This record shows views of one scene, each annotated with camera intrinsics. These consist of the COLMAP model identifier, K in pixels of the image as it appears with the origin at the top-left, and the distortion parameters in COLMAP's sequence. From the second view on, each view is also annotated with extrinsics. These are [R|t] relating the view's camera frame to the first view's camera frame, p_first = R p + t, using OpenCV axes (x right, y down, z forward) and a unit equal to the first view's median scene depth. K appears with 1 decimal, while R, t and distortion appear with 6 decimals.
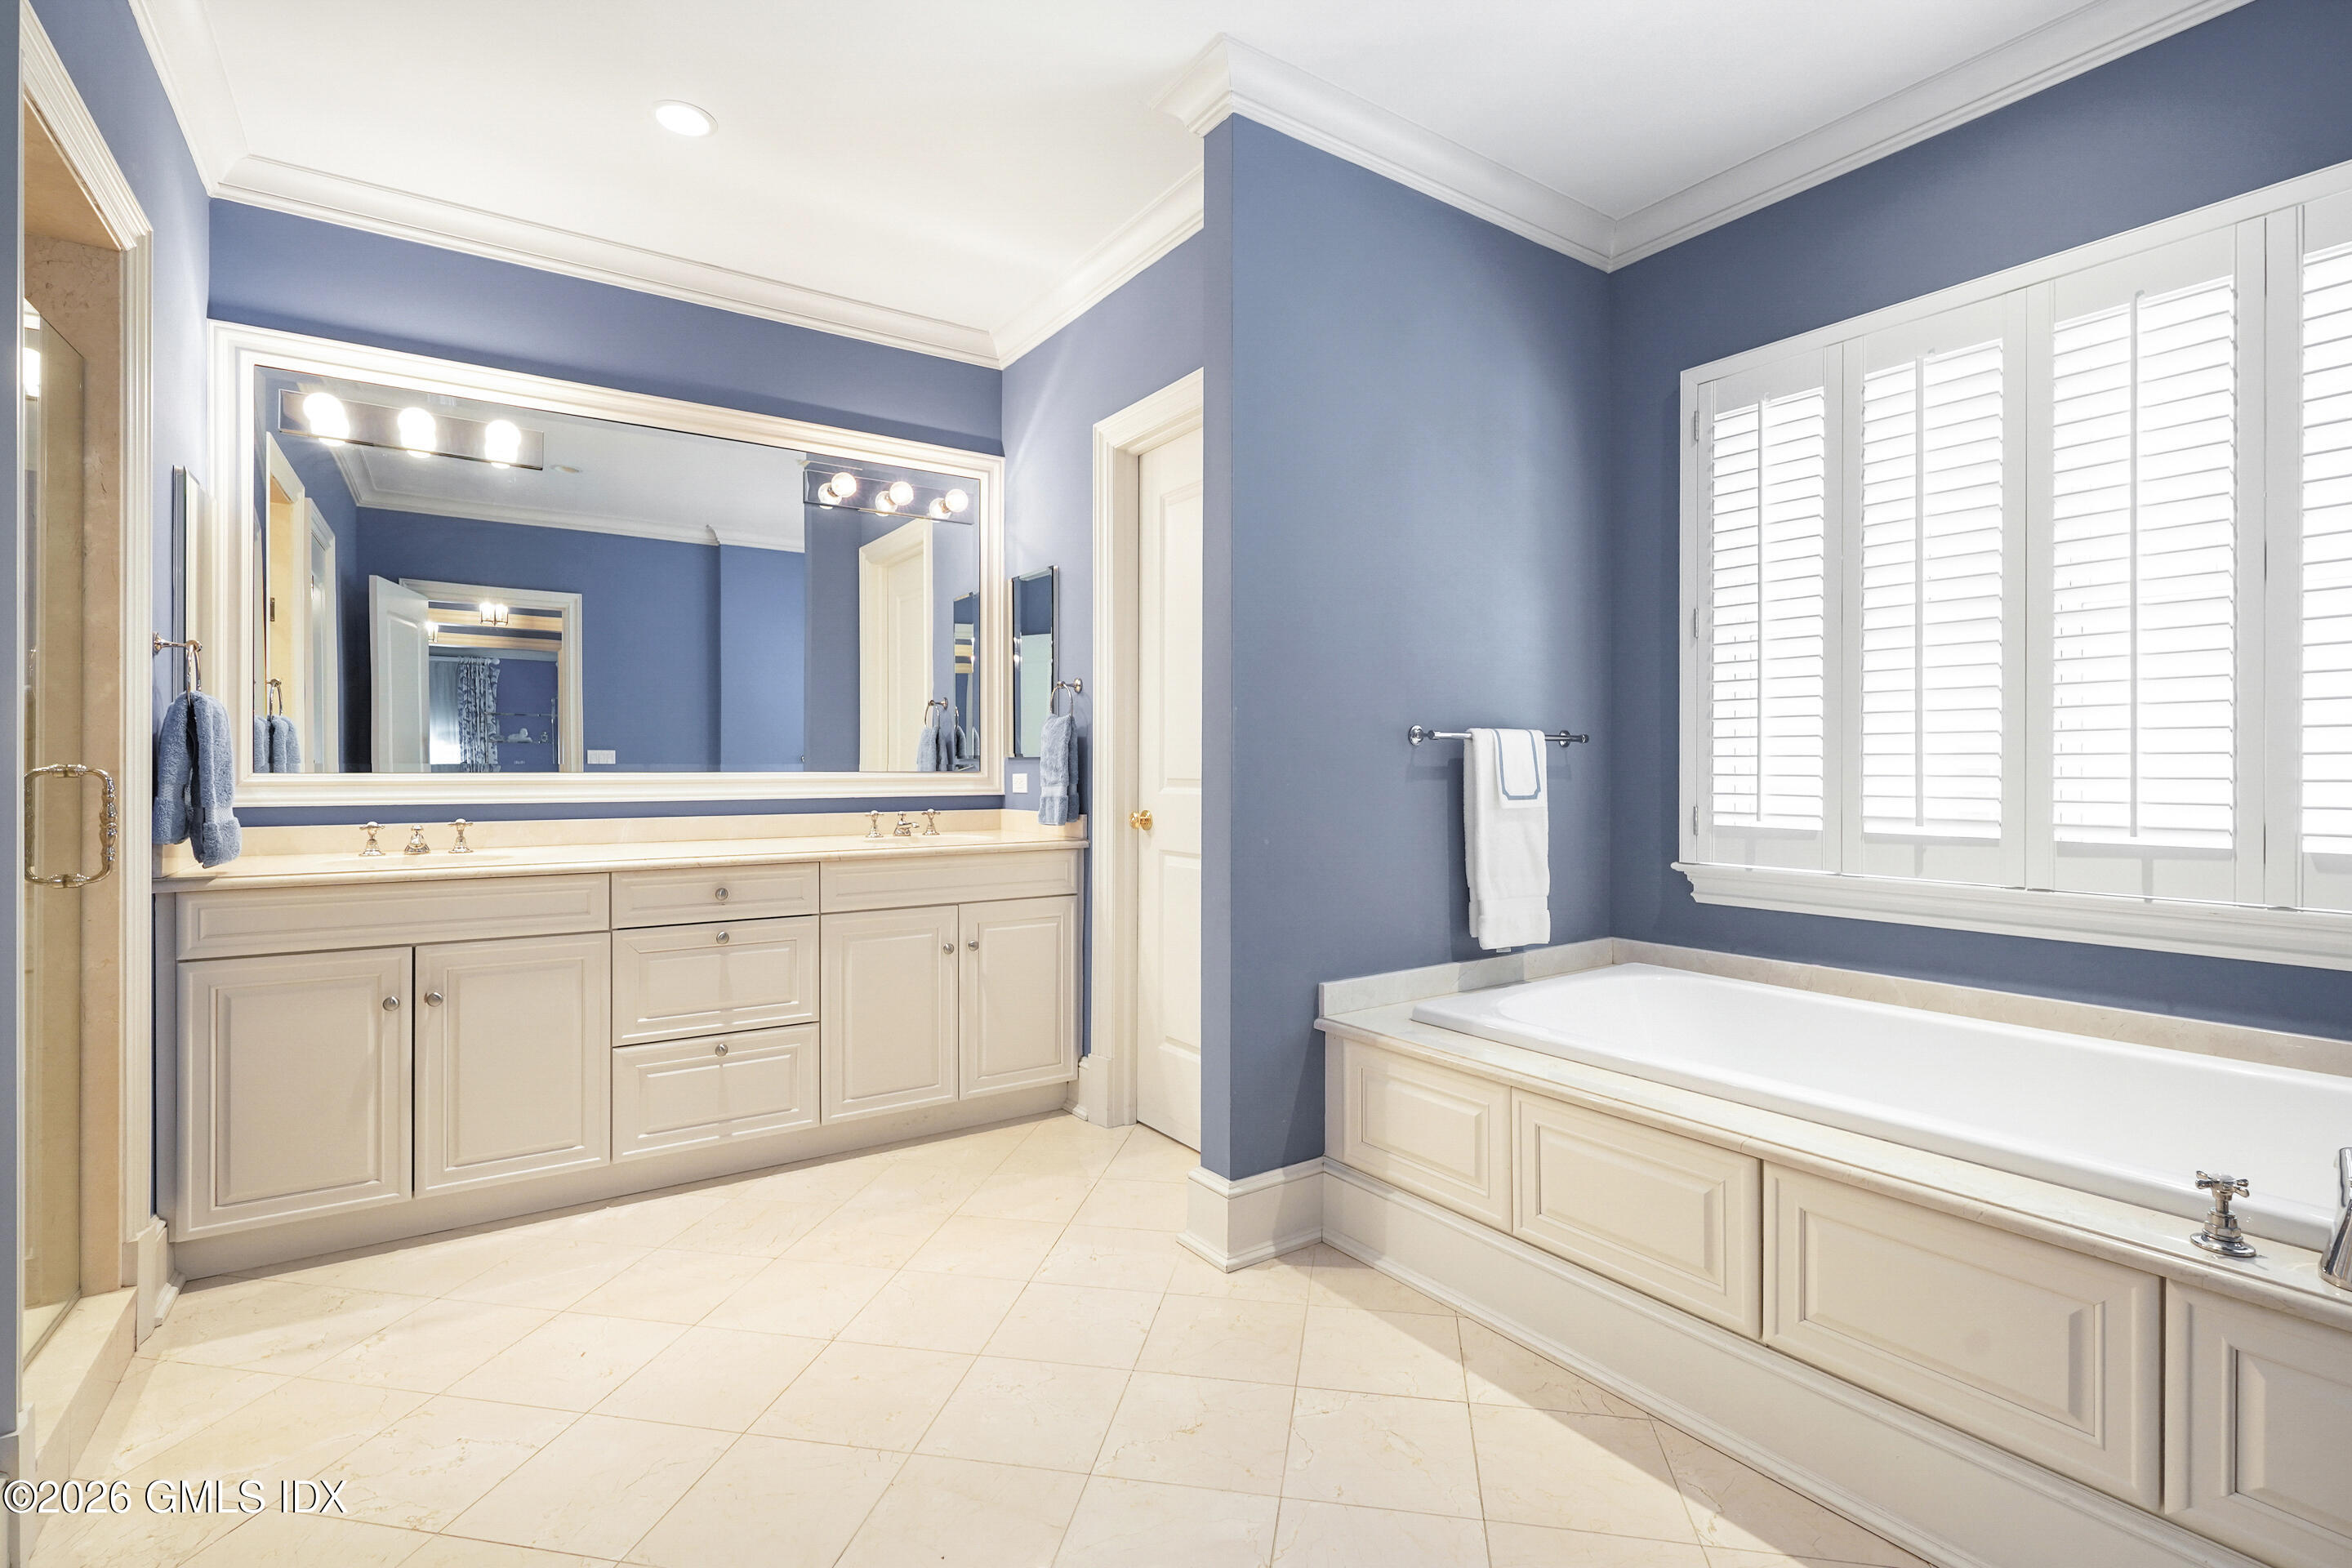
lens RADIAL K [[1071.6, 0, 1176.8], [0, 1071.6, 778.3], [0, 0, 1]] dist [-0.002300, 0.000115]
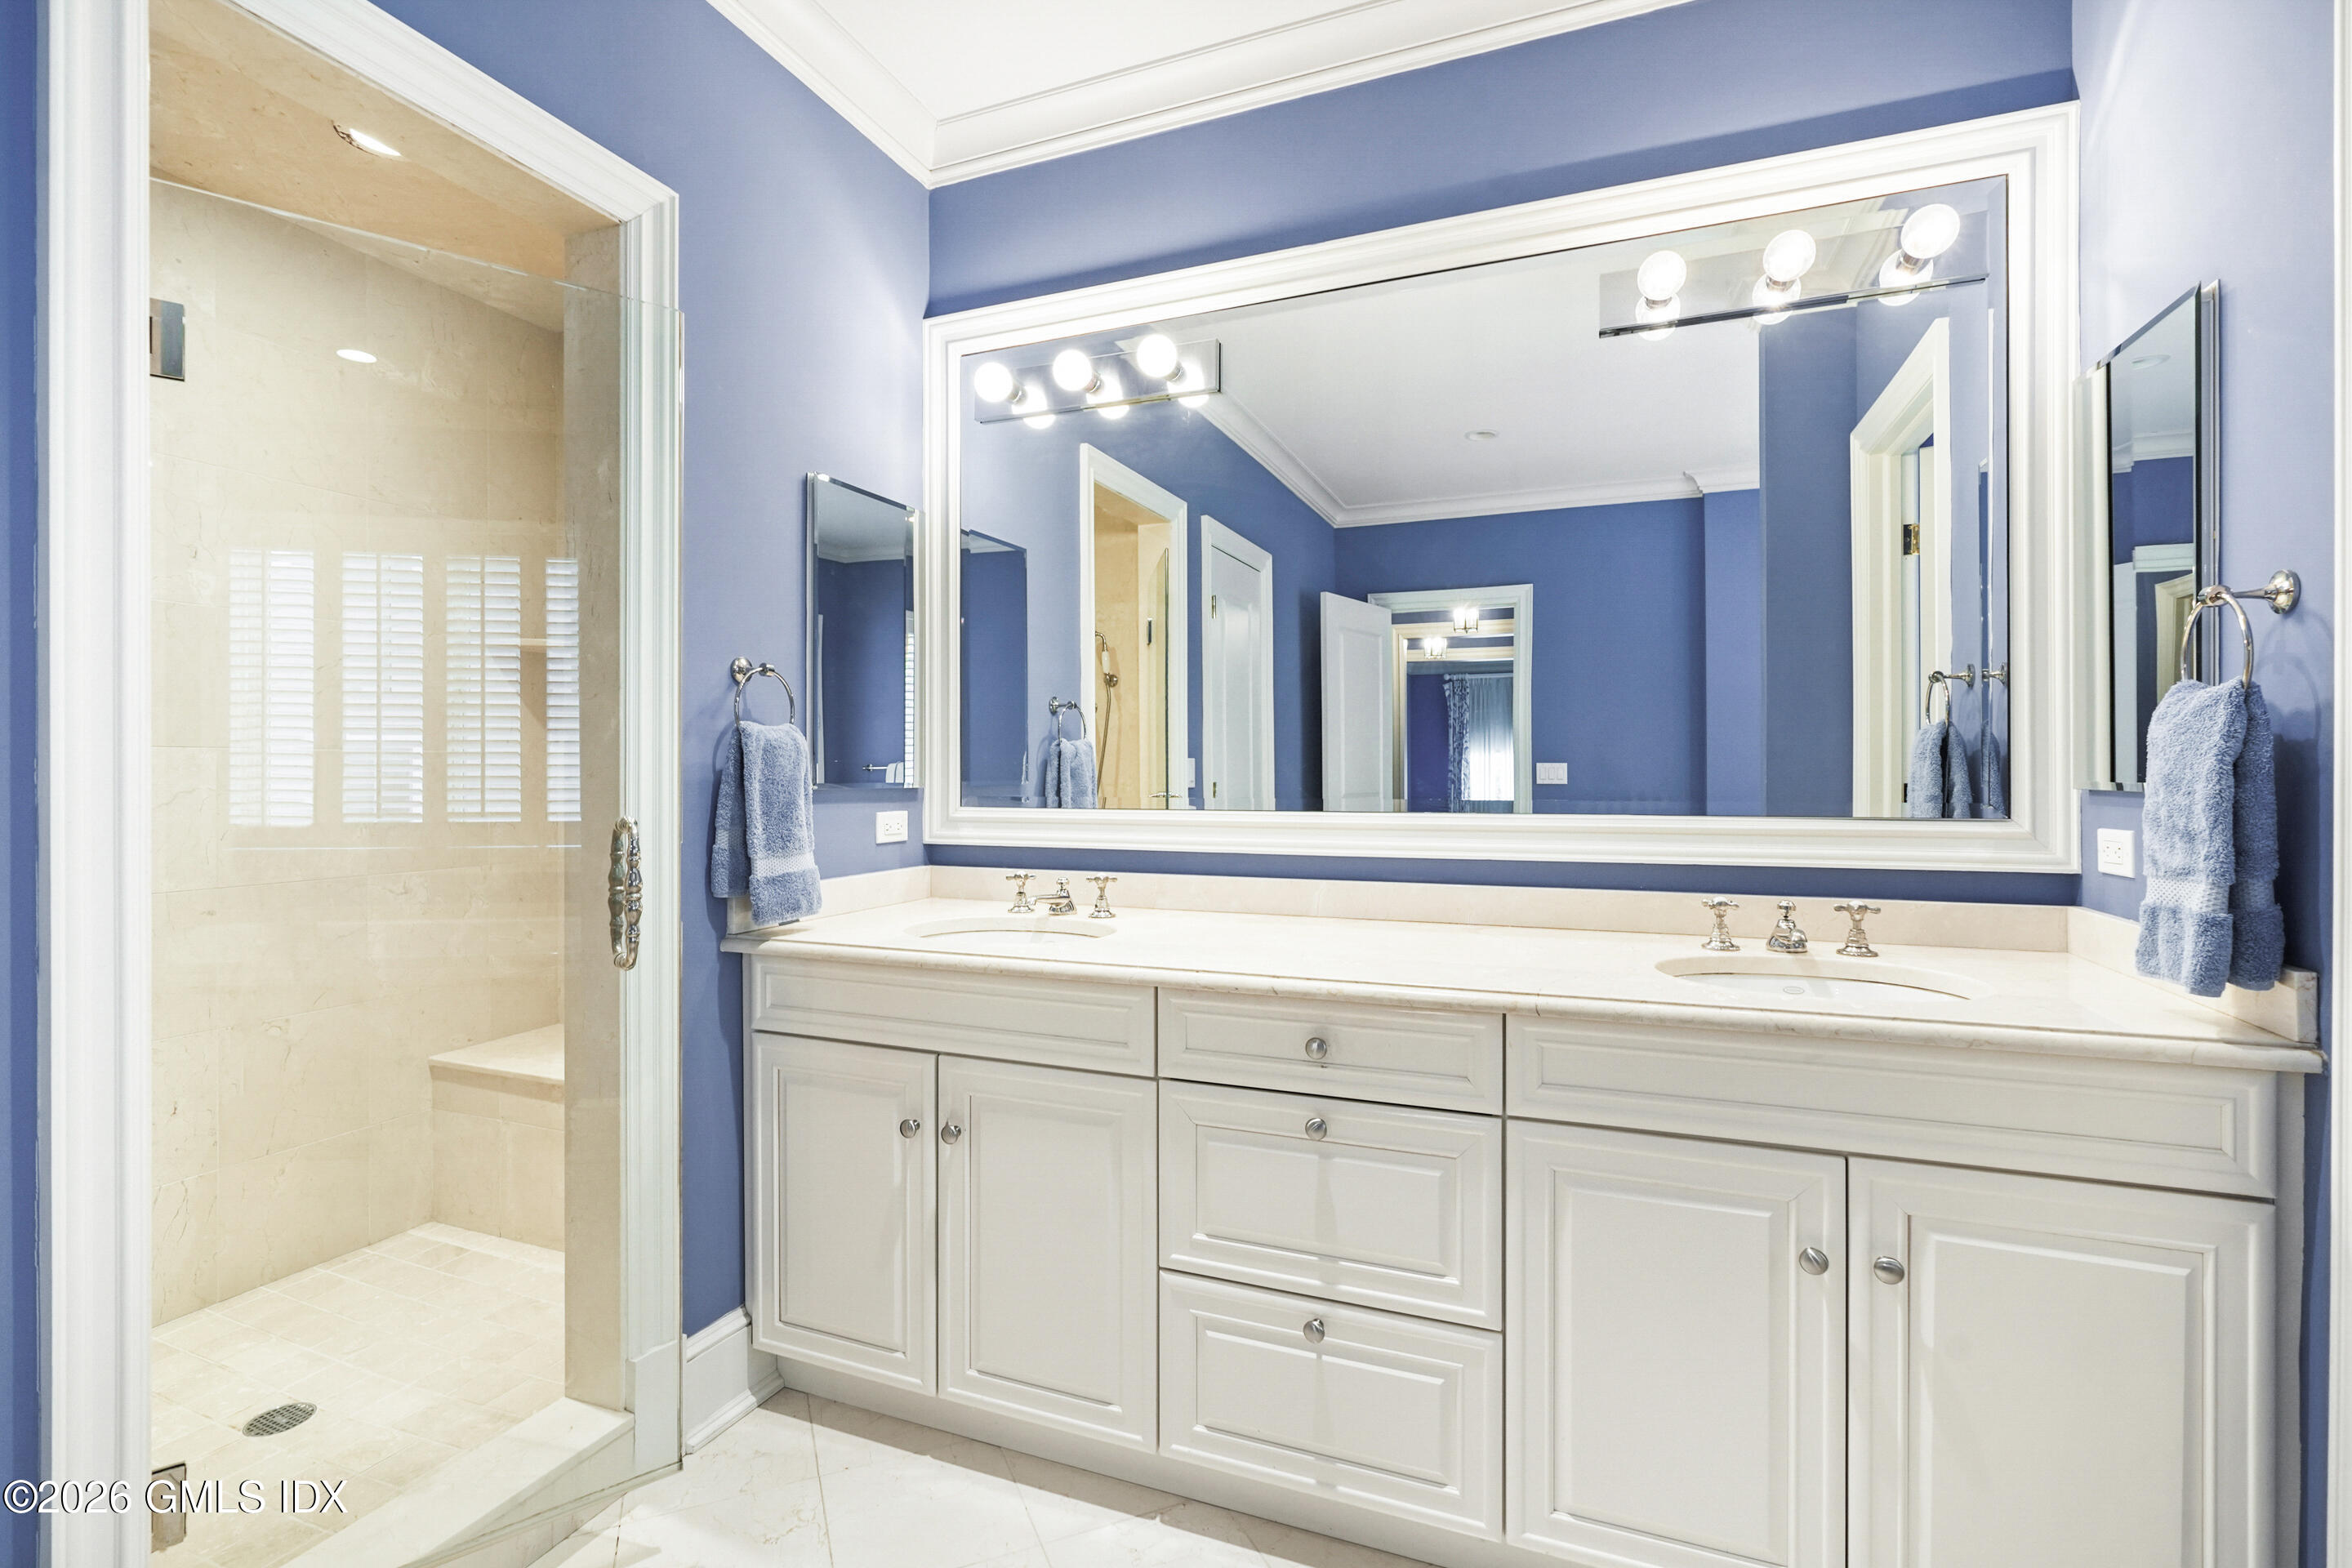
lens RADIAL K [[1071.6, 0, 1176.8], [0, 1071.6, 778.3], [0, 0, 1]] dist [-0.002300, 0.000115]
pose [[0.560021, 0.002024, -0.828476, -0.006929], [-0.006046, 0.999980, -0.001644, -0.024513], [0.828456, 0.005930, 0.560022, 0.527517]]
